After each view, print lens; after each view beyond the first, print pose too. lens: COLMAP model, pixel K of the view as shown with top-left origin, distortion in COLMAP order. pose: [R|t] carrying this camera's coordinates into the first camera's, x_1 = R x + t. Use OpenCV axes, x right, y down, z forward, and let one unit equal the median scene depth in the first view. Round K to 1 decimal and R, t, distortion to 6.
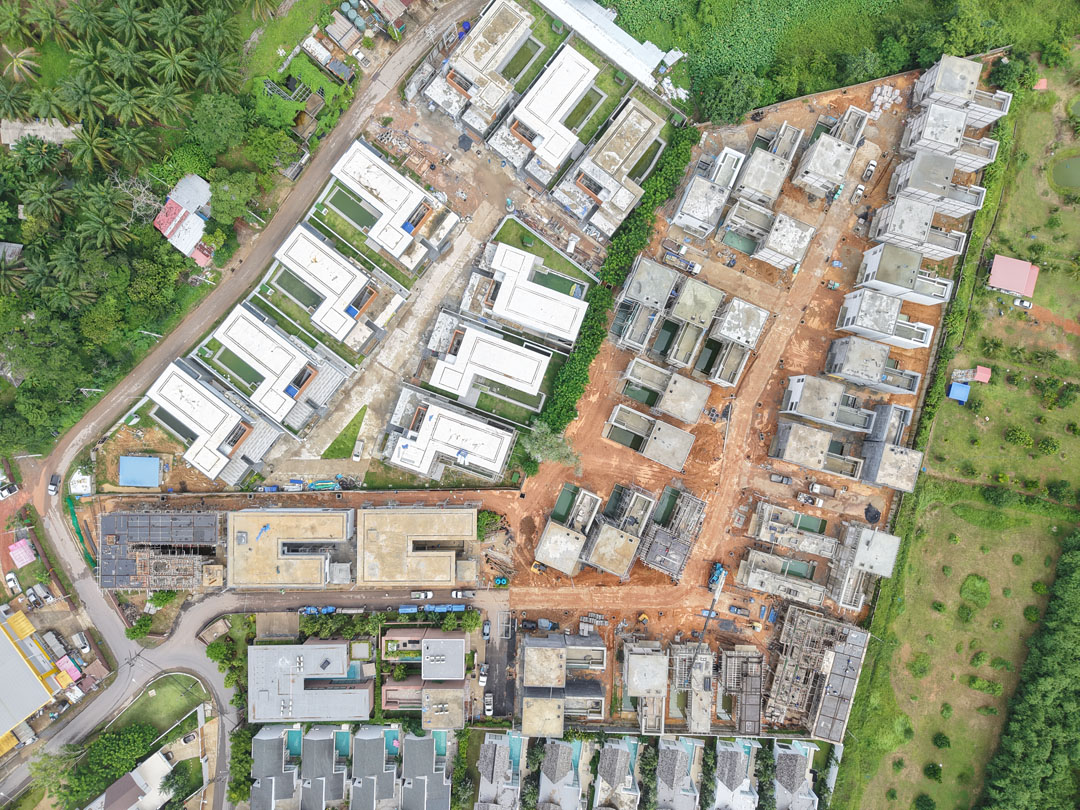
lens RADIAL K [[719.5, 0, 538.8], [0, 719.5, 407.2], [0, 0, 1]] dist [0.025544, -0.021204]
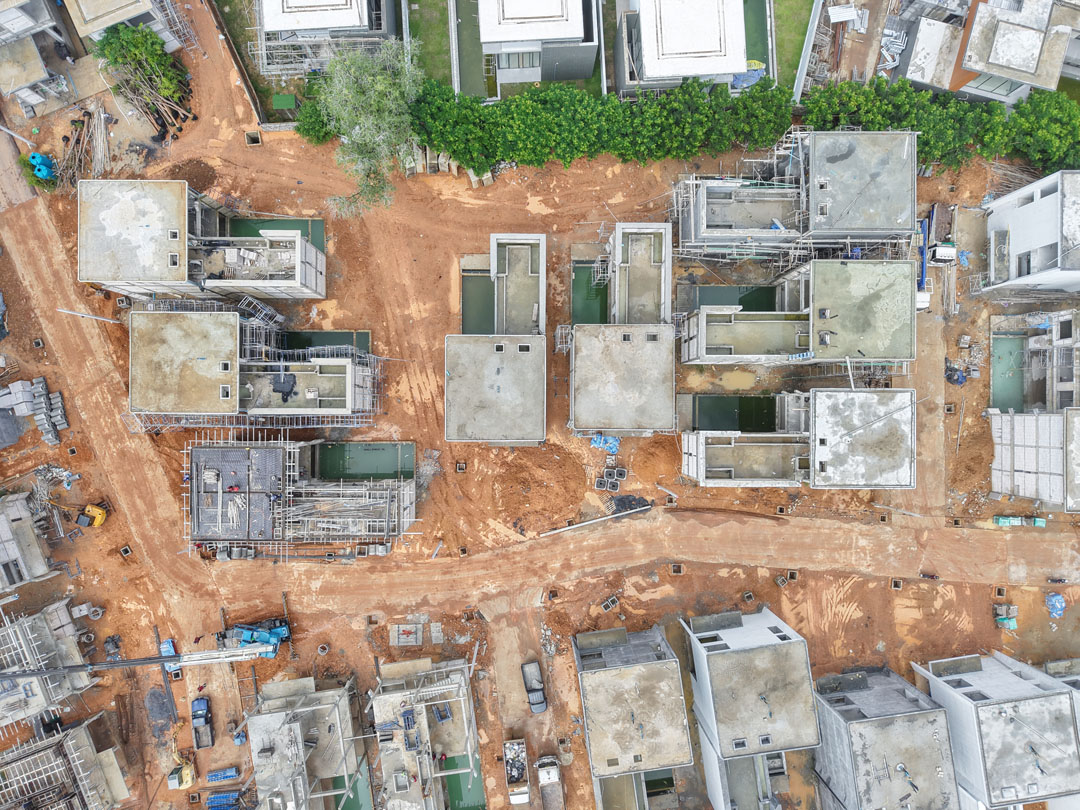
lens RADIAL K [[719.5, 0, 535.9], [0, 719.5, 408.6], [0, 0, 1]] dist [0.025544, -0.021204]
pose [[0.397964, 0.917295, -0.013978, 0.196826], [-0.917399, 0.397888, -0.007973, 0.039502], [-0.001752, 0.015997, 0.999871, 0.588243]]
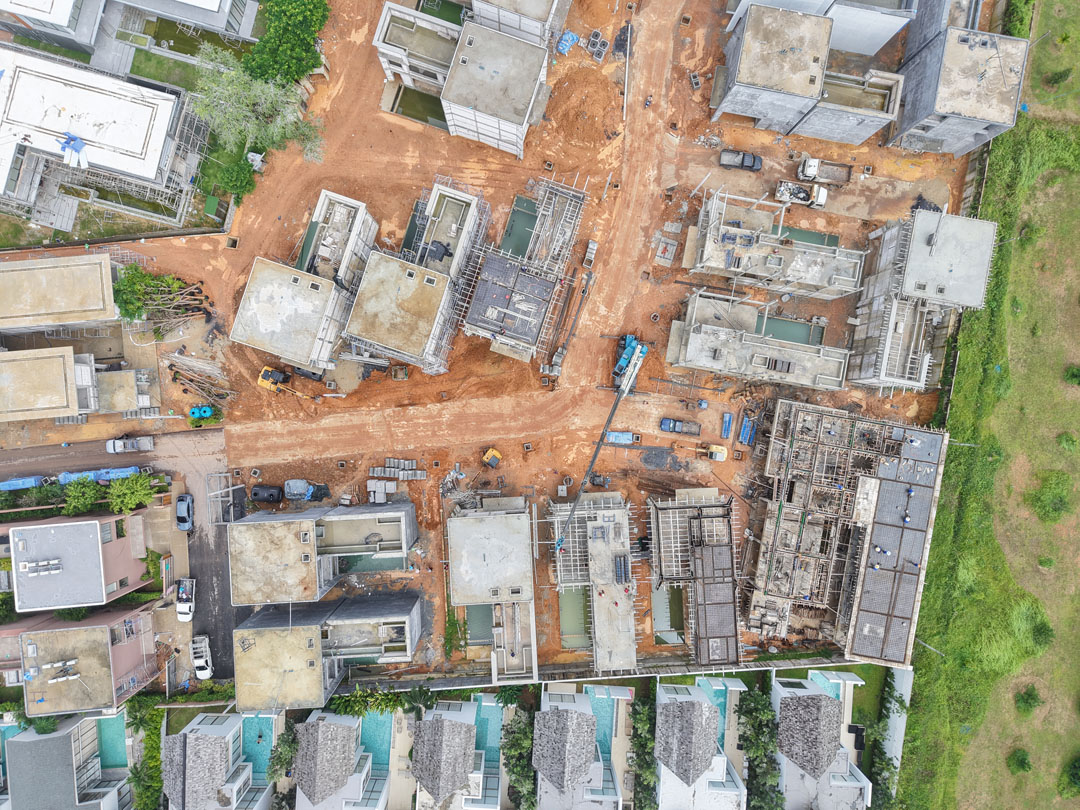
lens RADIAL K [[719.5, 0, 535.6], [0, 719.5, 404.6], [0, 0, 1]] dist [0.025544, -0.021204]
pose [[0.995749, -0.092090, -0.001790, 0.181219], [0.092101, 0.995721, 0.007598, 0.256381], [0.001083, -0.007730, 0.999970, 0.502353]]
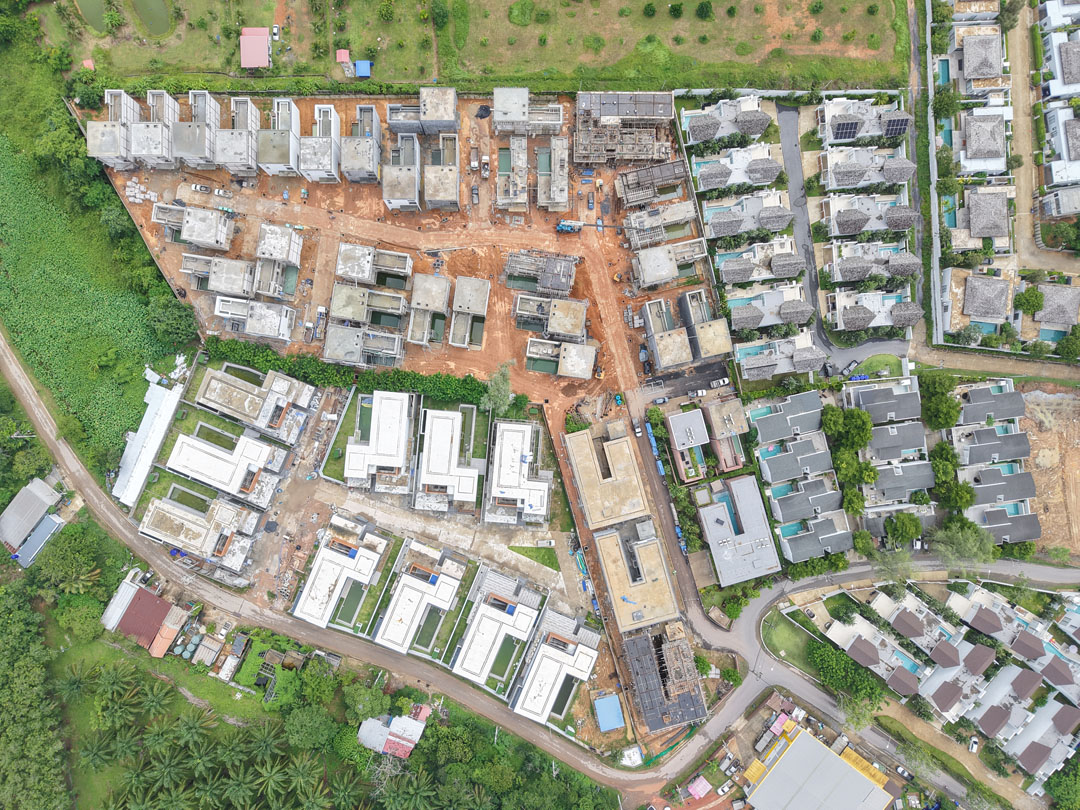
lens RADIAL K [[719.5, 0, 531.3], [0, 719.5, 406.8], [0, 0, 1]] dist [0.025544, -0.021204]
pose [[-0.262791, -0.964647, -0.019911, -0.001060], [0.964440, -0.263226, 0.023841, 0.070030], [-0.028239, -0.012938, 0.999517, -0.195477]]
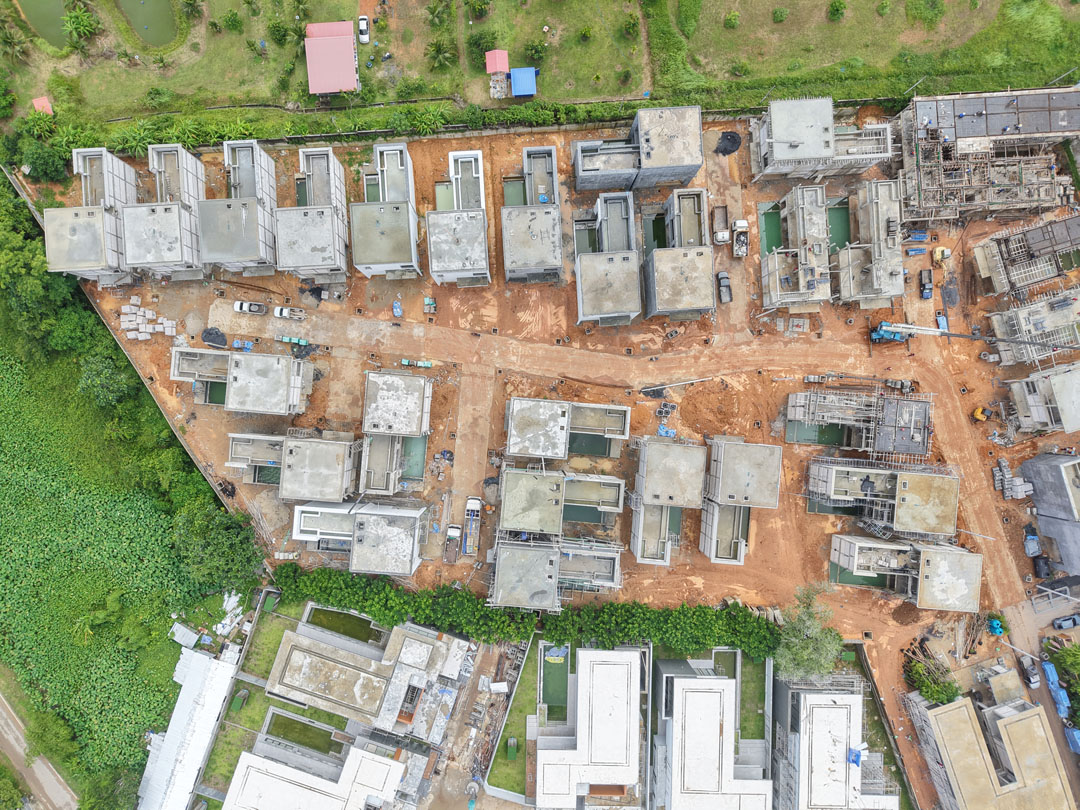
lens RADIAL K [[719.5, 0, 534.3], [0, 719.5, 405.8], [0, 0, 1]] dist [0.025544, -0.021204]
pose [[-0.322401, -0.946411, -0.019074, 0.305163], [0.946221, -0.322777, 0.021908, -0.123038], [-0.026890, -0.010985, 0.999578, 0.325606]]
